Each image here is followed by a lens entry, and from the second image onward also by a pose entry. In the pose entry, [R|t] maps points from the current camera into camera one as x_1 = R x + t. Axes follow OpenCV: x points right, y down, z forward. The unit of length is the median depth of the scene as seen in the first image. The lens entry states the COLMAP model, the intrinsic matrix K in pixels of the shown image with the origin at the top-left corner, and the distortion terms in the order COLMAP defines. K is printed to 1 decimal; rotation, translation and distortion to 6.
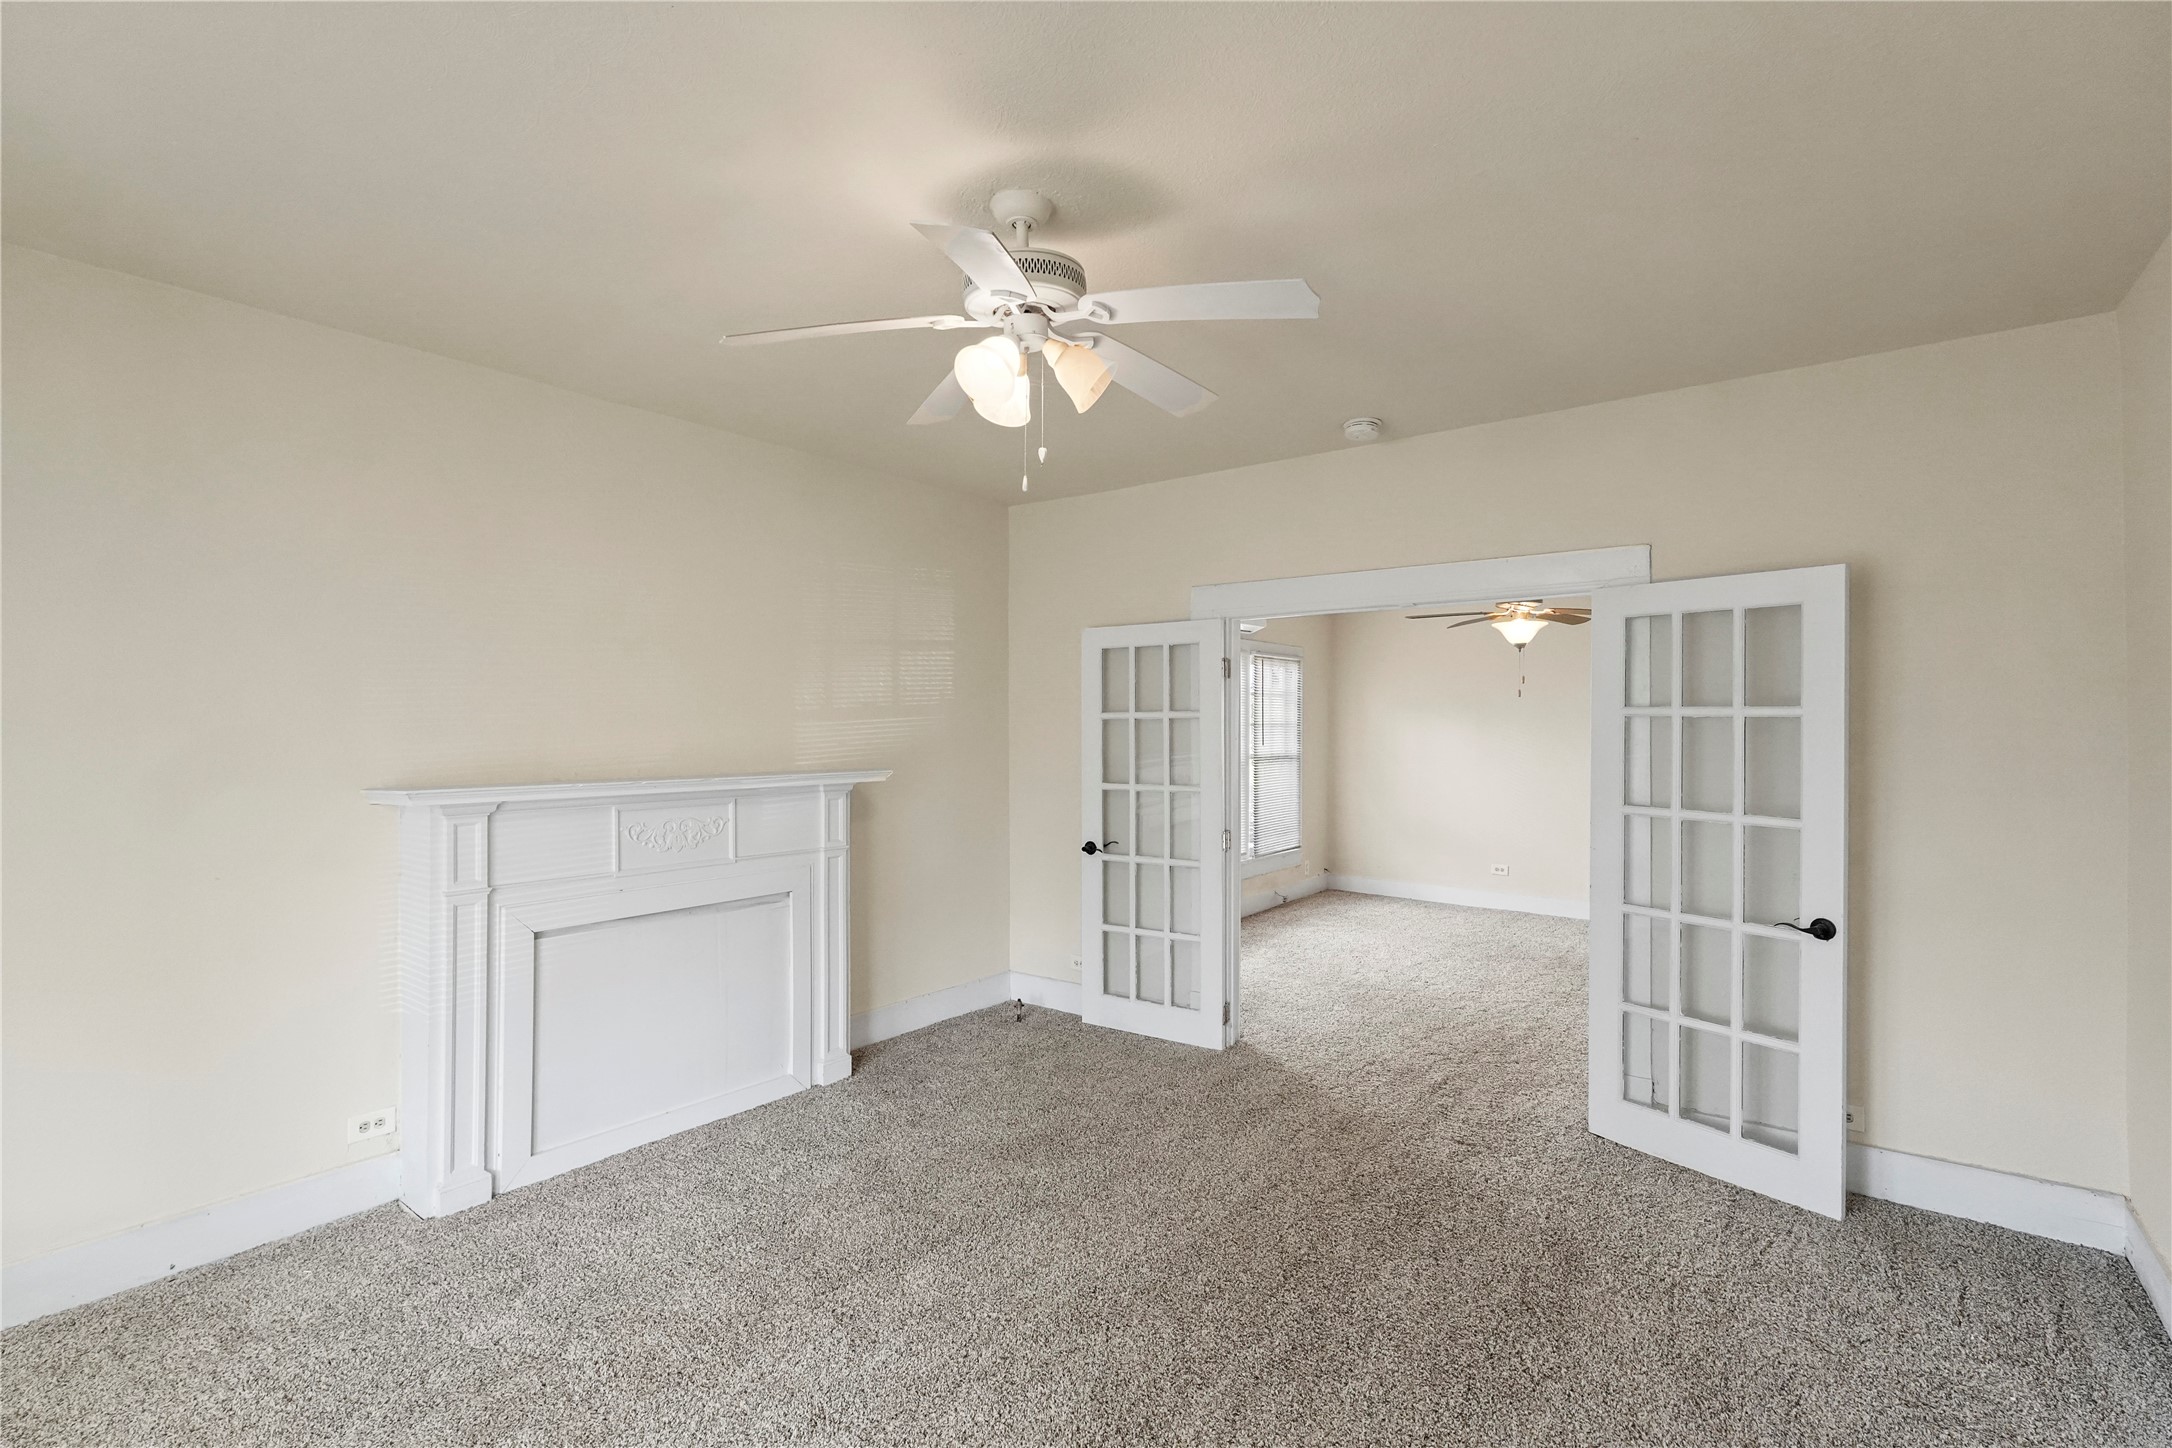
lens RADIAL K [[1011.1, 0, 1087.9], [0, 1011.1, 726.5], [0, 0, 1]] dist [0.002492, 0.000069]
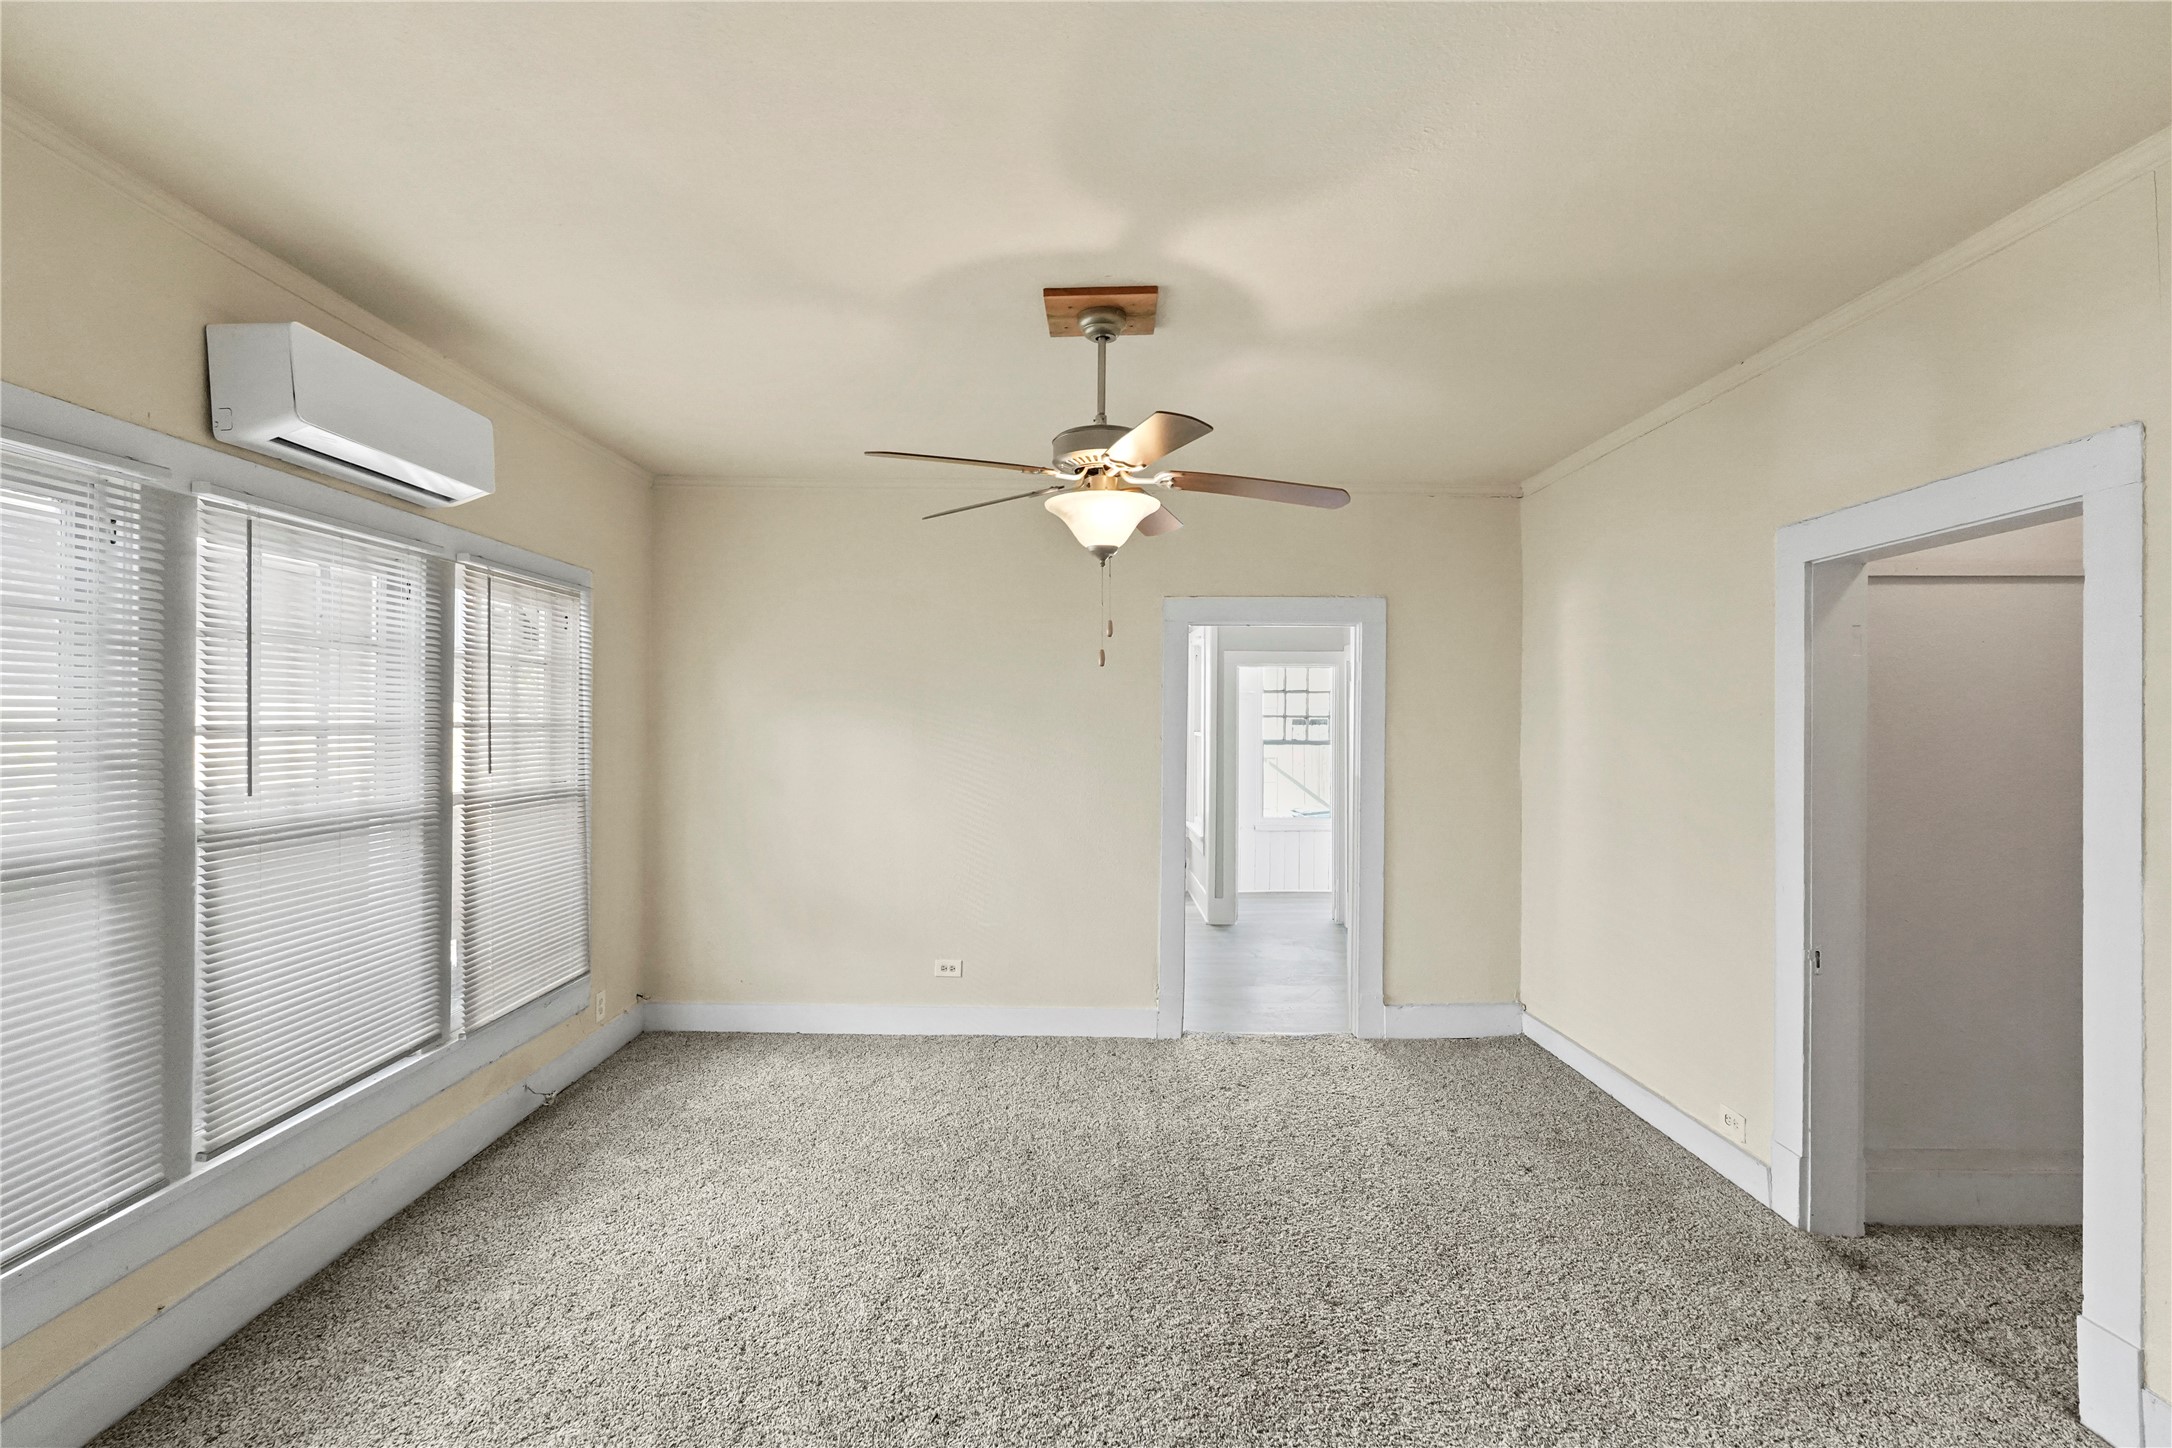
lens RADIAL K [[1011.1, 0, 1087.4], [0, 1011.1, 728.0], [0, 0, 1]] dist [0.002492, 0.000069]
pose [[0.794569, 0.001685, 0.607171, 0.108717], [-0.000996, 0.999998, -0.001472, -0.000436], [-0.607173, 0.000565, 0.794570, 0.476784]]
